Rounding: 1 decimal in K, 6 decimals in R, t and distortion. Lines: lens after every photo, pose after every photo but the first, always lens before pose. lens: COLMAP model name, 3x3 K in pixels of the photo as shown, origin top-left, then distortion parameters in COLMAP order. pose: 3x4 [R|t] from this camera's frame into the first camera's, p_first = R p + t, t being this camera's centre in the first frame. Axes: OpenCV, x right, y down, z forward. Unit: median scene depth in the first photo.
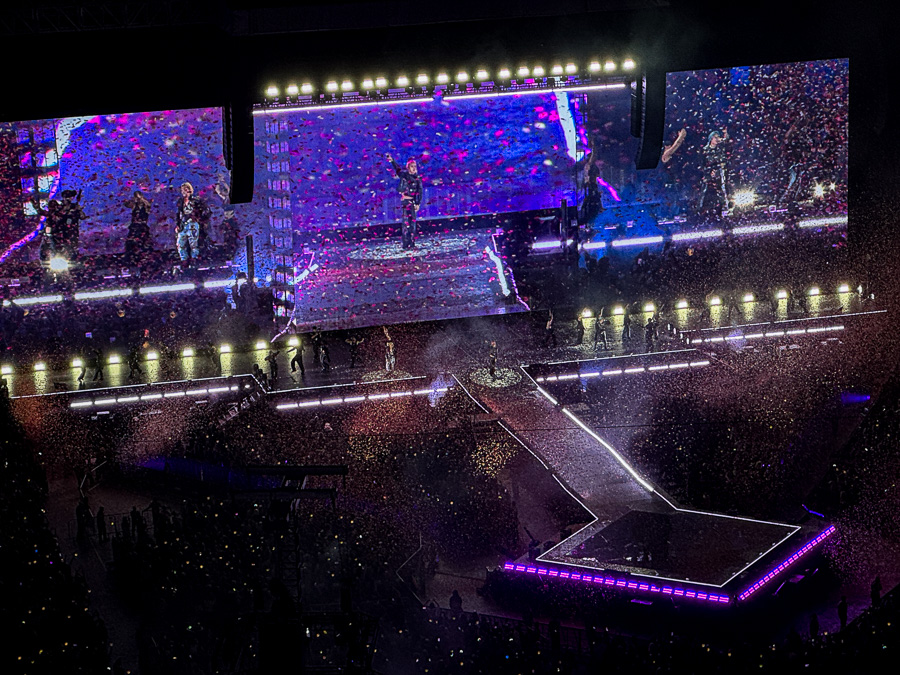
lens RADIAL K [[2929.4, 0, 449.4], [0, 2929.4, 336.5], [0, 0, 1]] dist [0.079667, 0.000000]
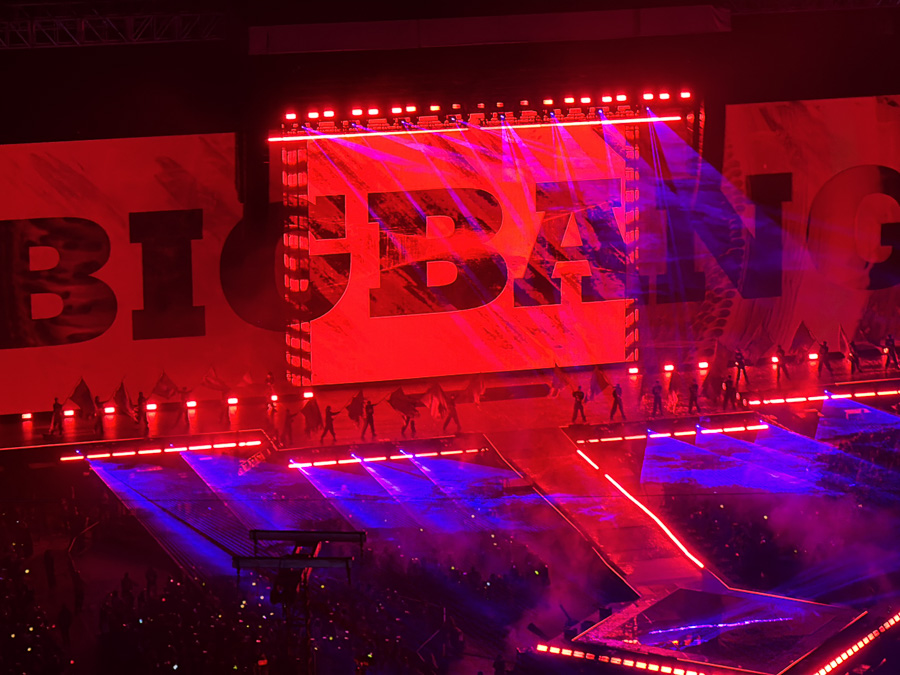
lens RADIAL K [[2601.6, 0, 400.1], [0, 2601.6, 392.1], [0, 0, 1]] dist [0.119801, 0.000000]
pose [[0.999632, 0.019489, -0.018893, -0.009695], [-0.019707, 0.999740, -0.011468, 0.009830], [0.018665, 0.011836, 0.999756, 0.196098]]
